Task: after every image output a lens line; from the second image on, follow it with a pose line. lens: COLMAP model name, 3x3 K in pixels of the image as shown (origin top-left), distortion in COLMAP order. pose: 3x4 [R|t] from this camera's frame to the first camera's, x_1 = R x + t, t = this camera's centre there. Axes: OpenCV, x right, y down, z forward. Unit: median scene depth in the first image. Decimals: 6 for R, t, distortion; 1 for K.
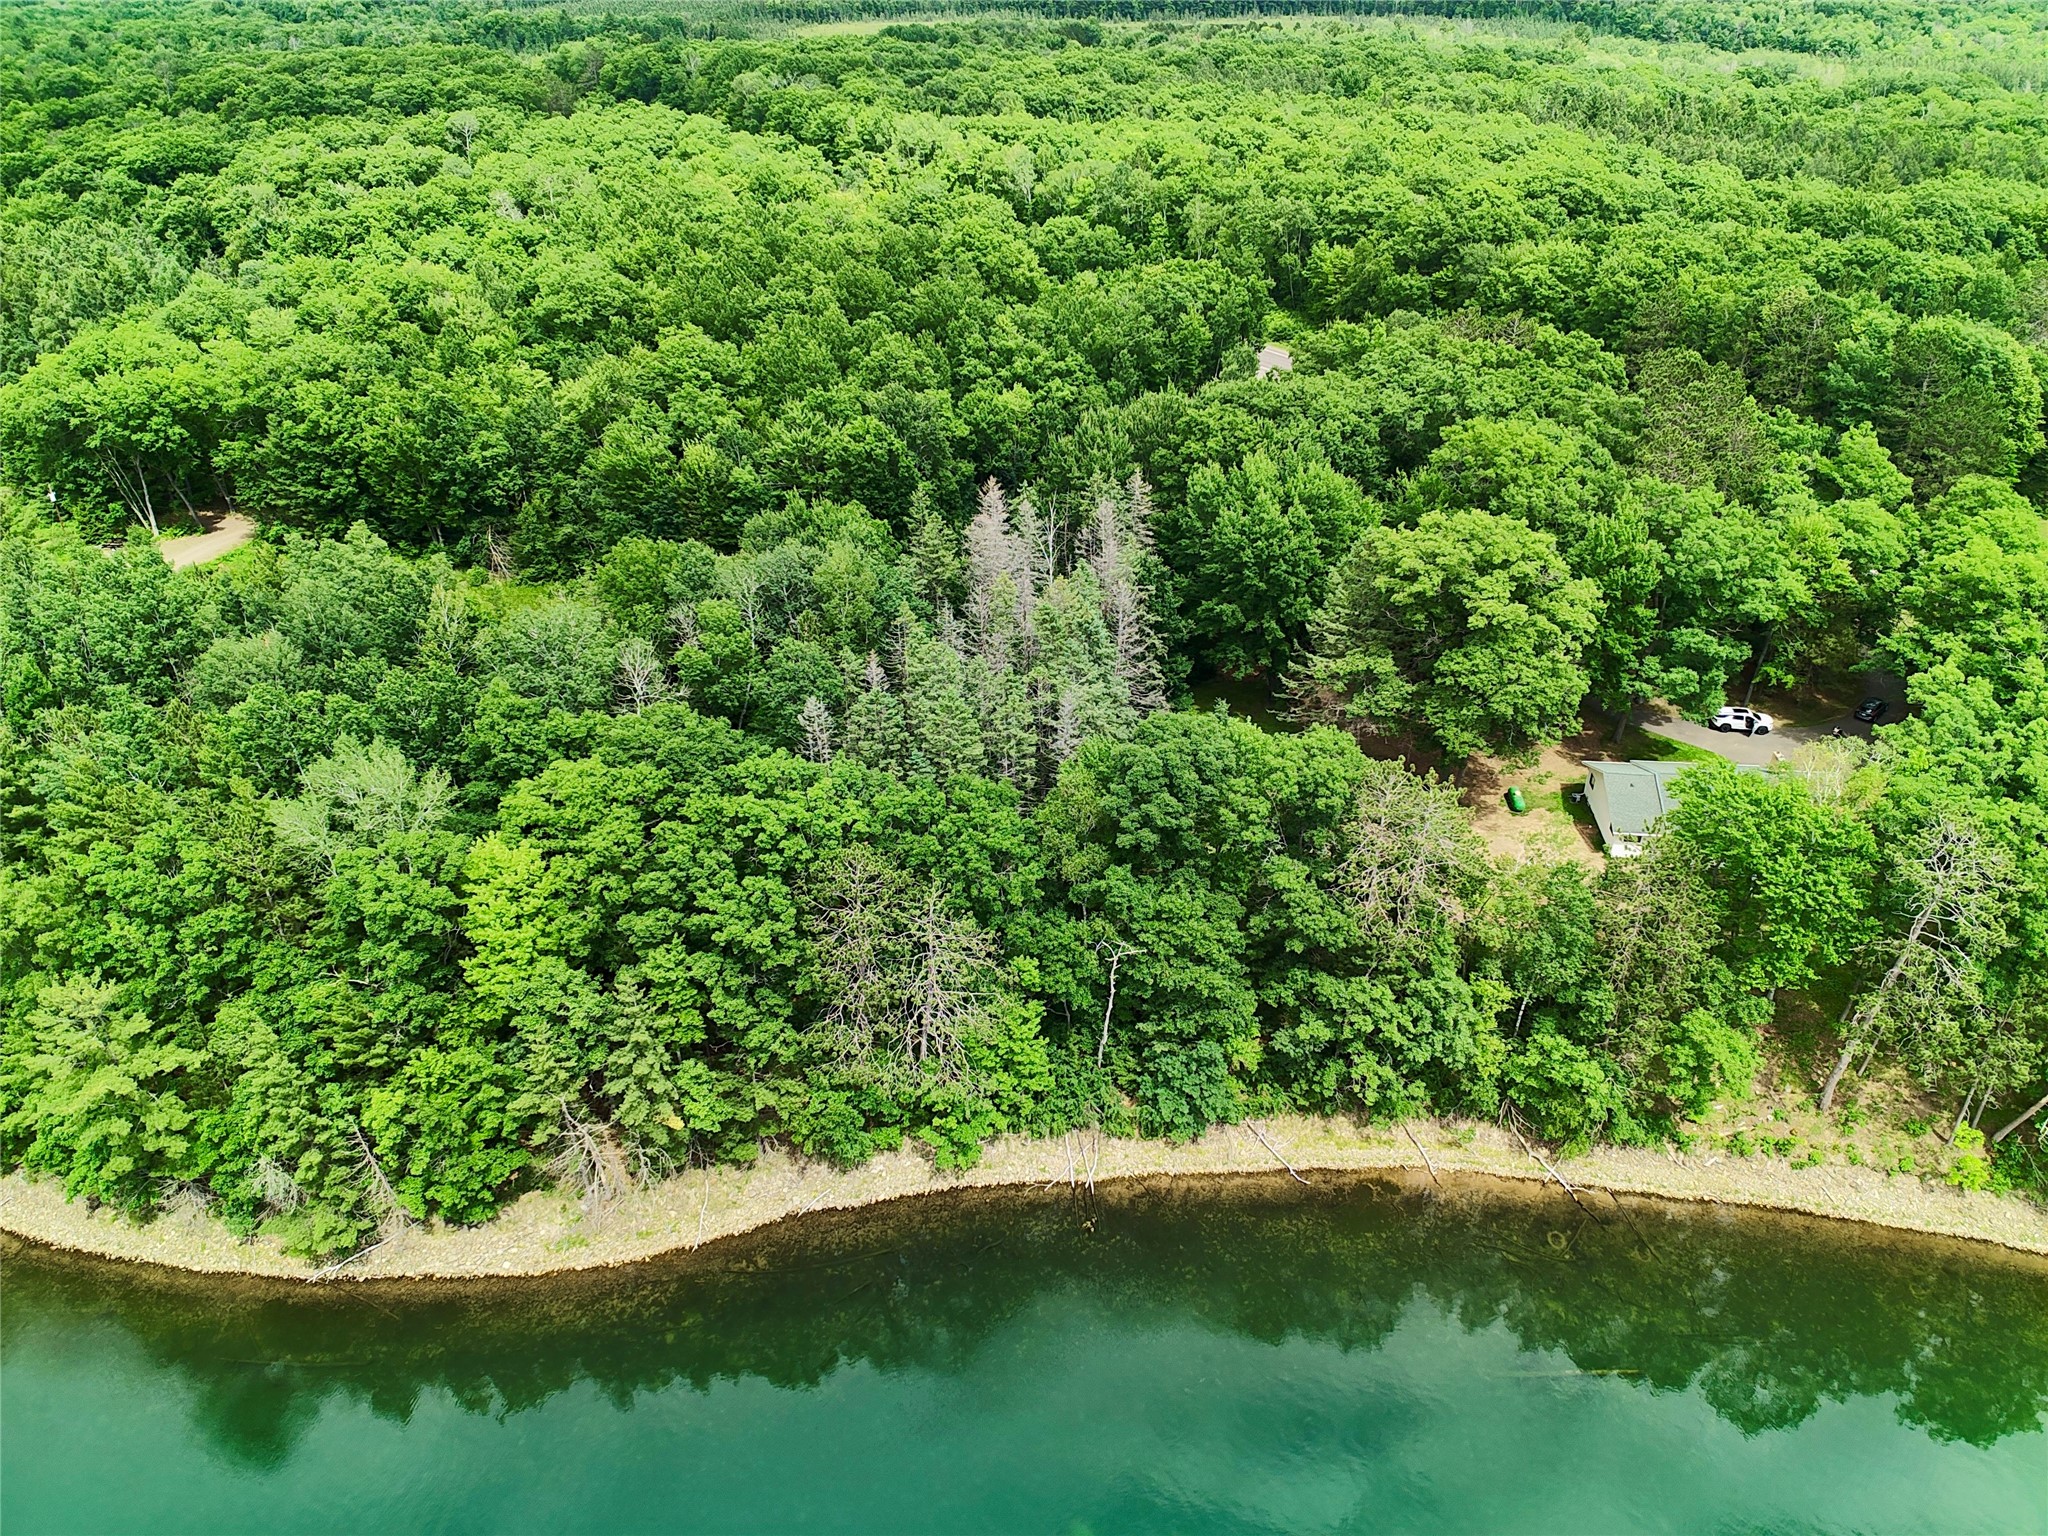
lens RADIAL K [[1418.4, 0, 1024.0], [0, 1418.4, 768.0], [0, 0, 1]] dist [0.142743, -0.244018]
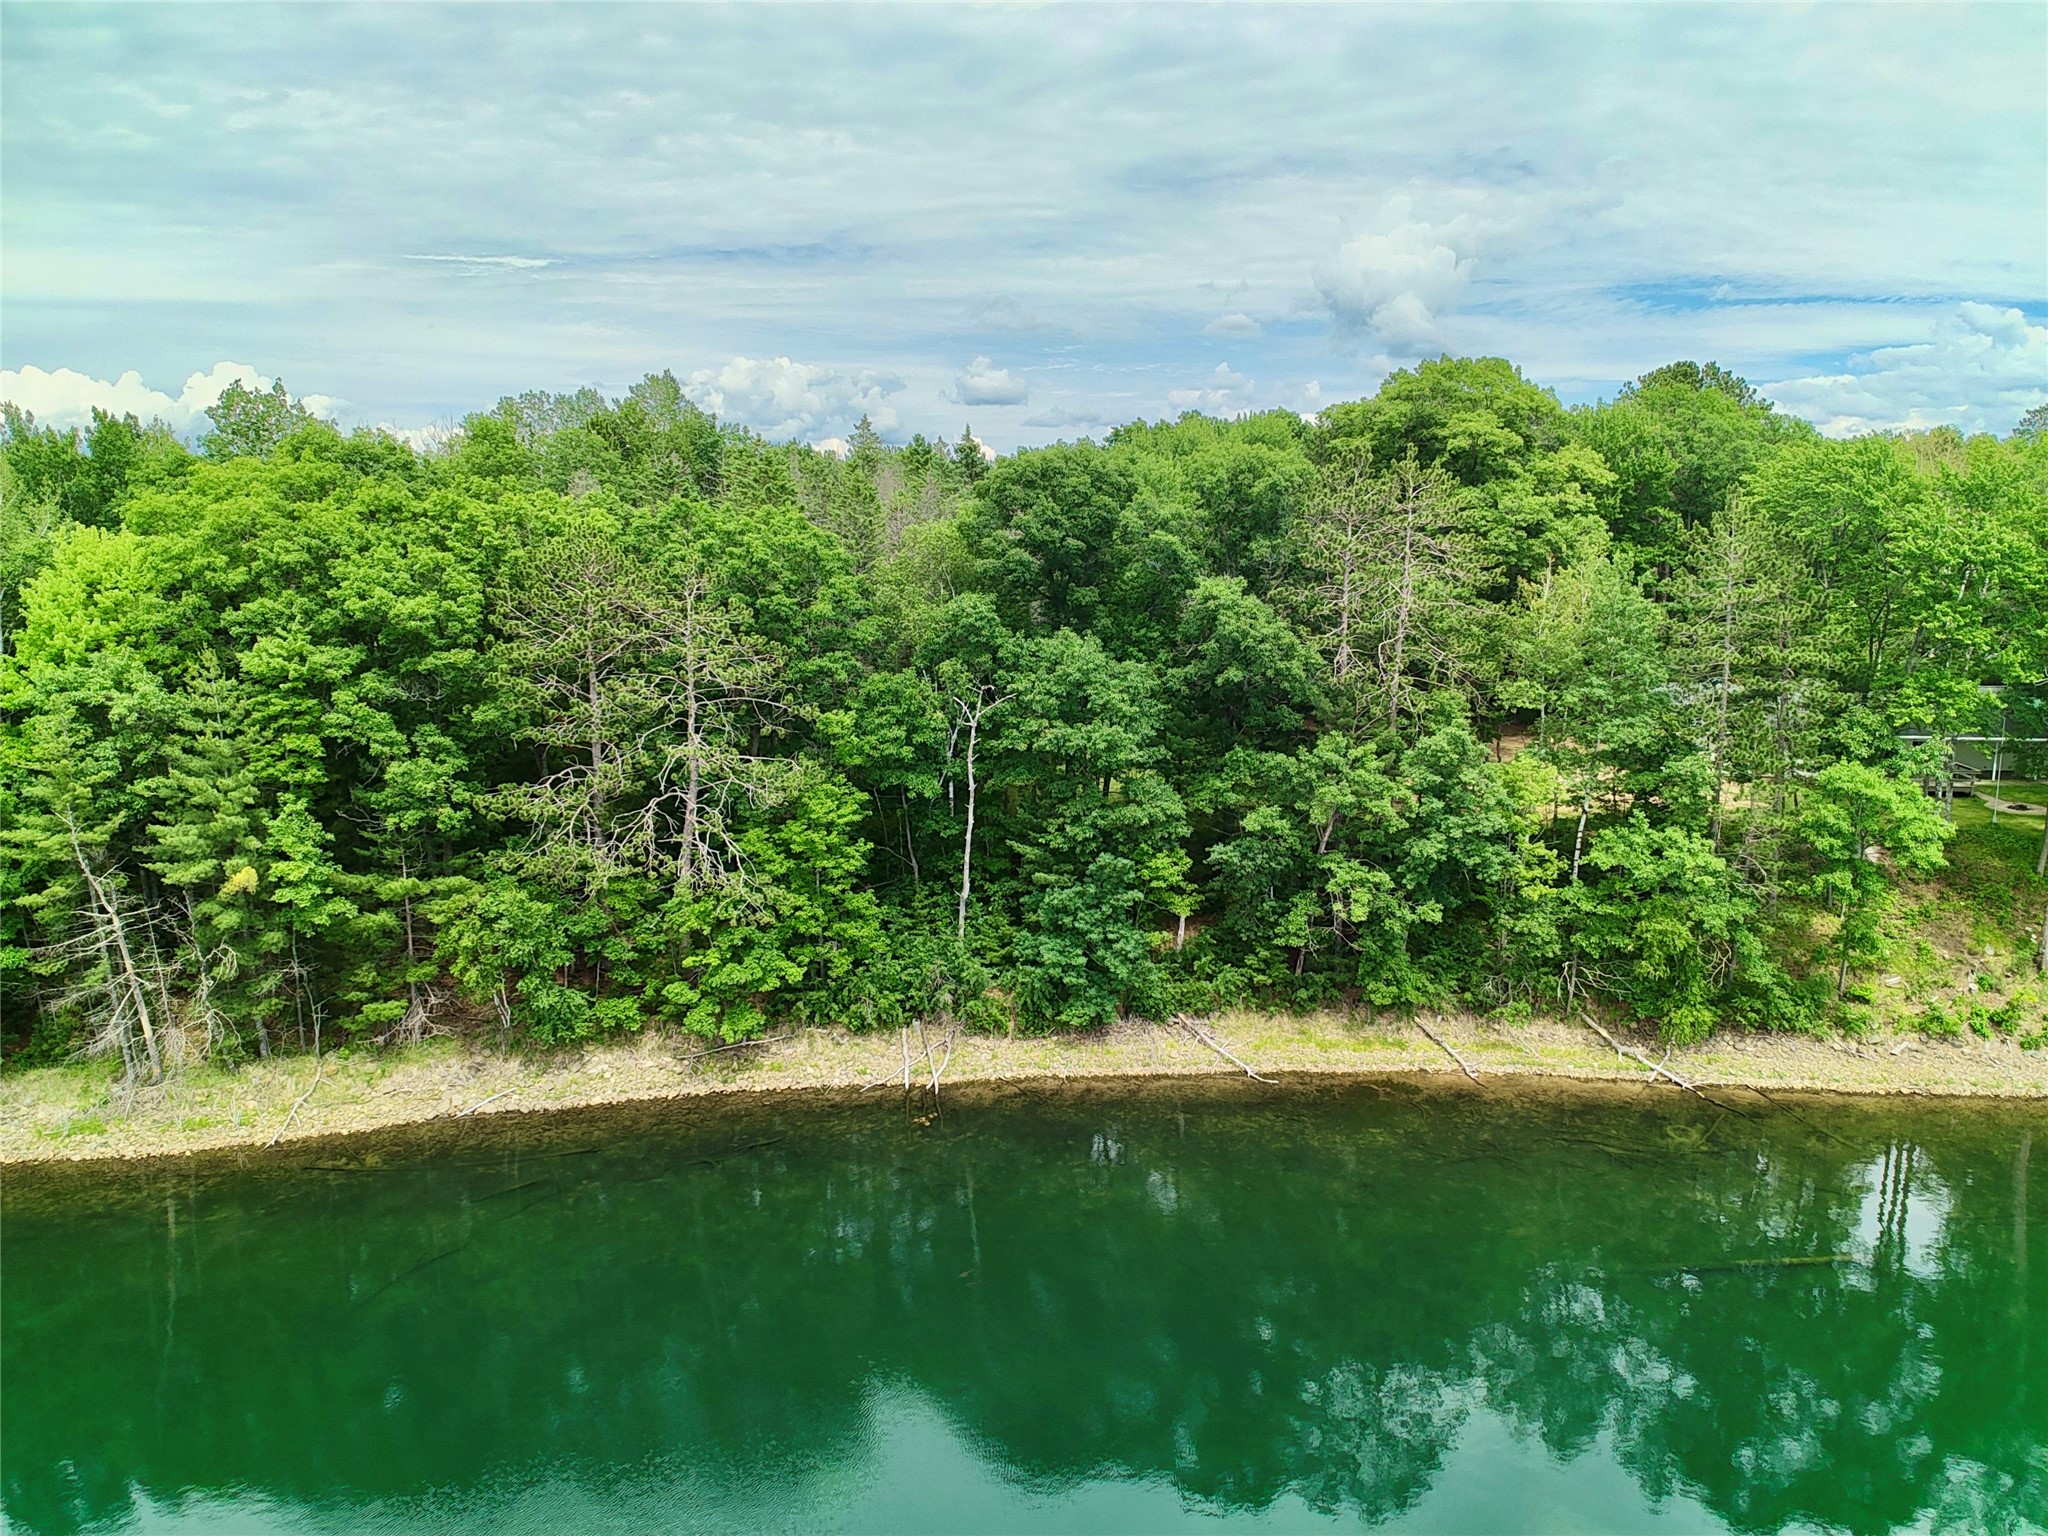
lens RADIAL K [[1418.4, 0, 1024.0], [0, 1418.4, 768.0], [0, 0, 1]] dist [0.142743, -0.244018]
pose [[0.999993, -0.001299, -0.003480, 0.089731], [0.000012, 0.937987, -0.346671, 0.380831], [0.003715, 0.346668, 0.937981, 0.359976]]
